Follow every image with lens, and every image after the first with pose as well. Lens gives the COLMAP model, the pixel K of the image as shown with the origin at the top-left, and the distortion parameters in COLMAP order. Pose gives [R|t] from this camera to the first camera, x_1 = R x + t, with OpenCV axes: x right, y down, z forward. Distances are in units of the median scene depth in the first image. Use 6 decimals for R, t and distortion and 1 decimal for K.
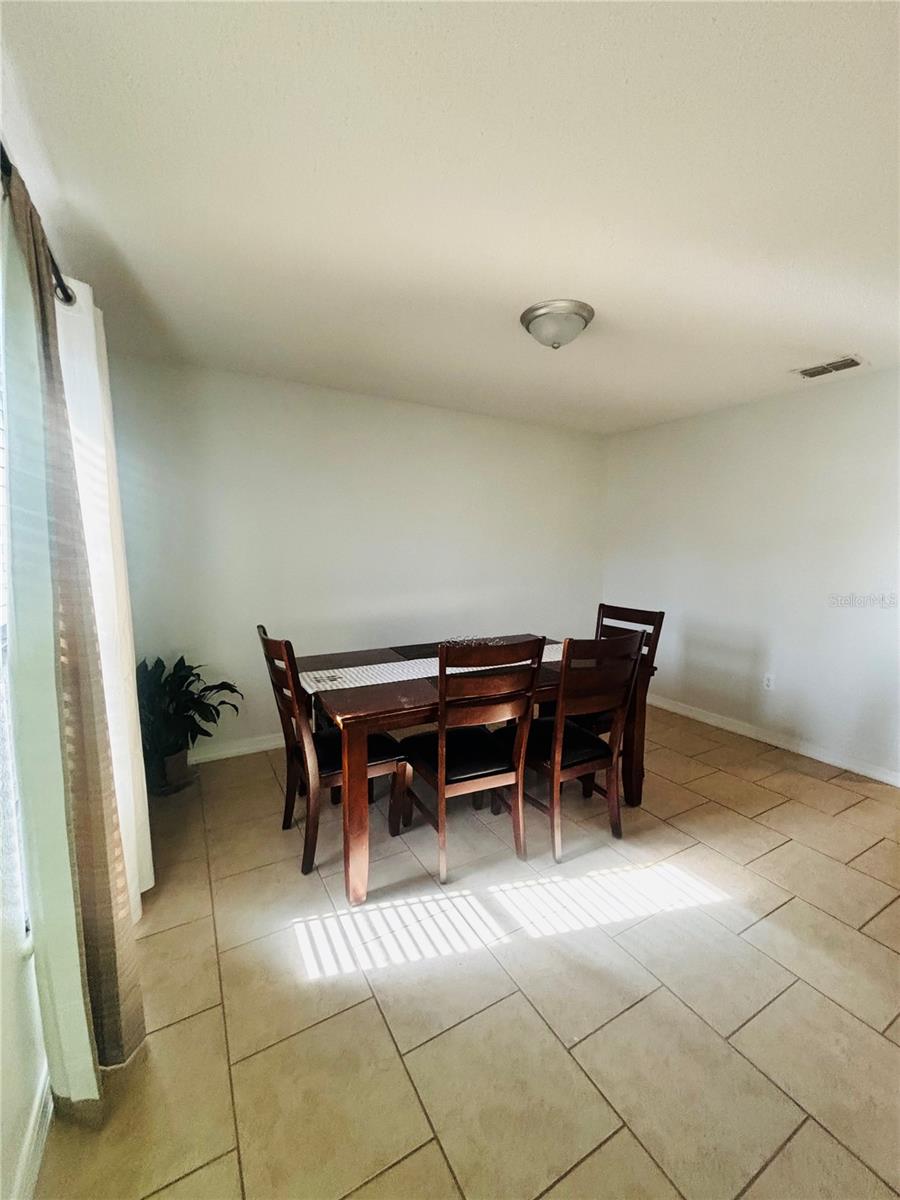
lens RADIAL K [[482.6, 0, 449.8], [0, 482.6, 604.1], [0, 0, 1]] dist [-0.002317, 0.000892]
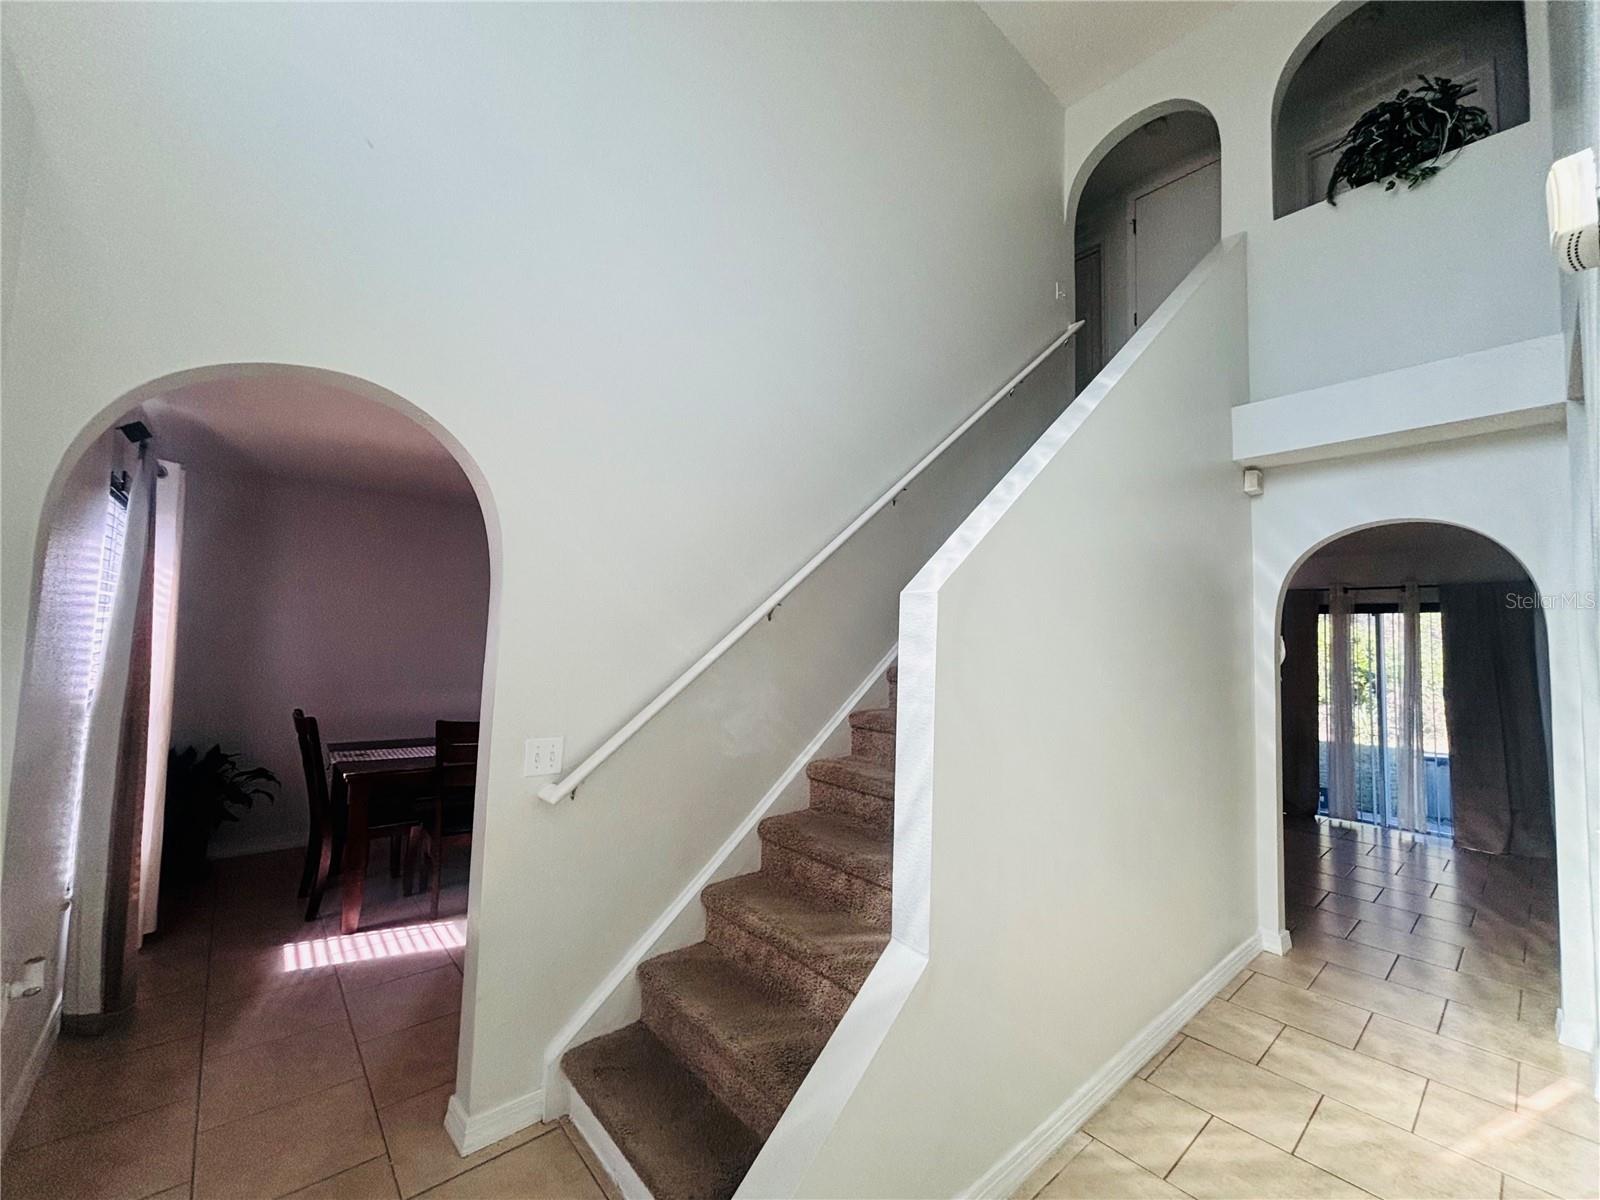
lens RADIAL K [[643.5, 0, 796.6], [0, 643.5, 605.3], [0, 0, 1]] dist [-0.002317, 0.000892]
pose [[0.980239, 0.036190, 0.194479, 0.578045], [-0.003005, 0.985734, -0.168285, 0.067025], [-0.197795, 0.164375, 0.966363, -0.944905]]
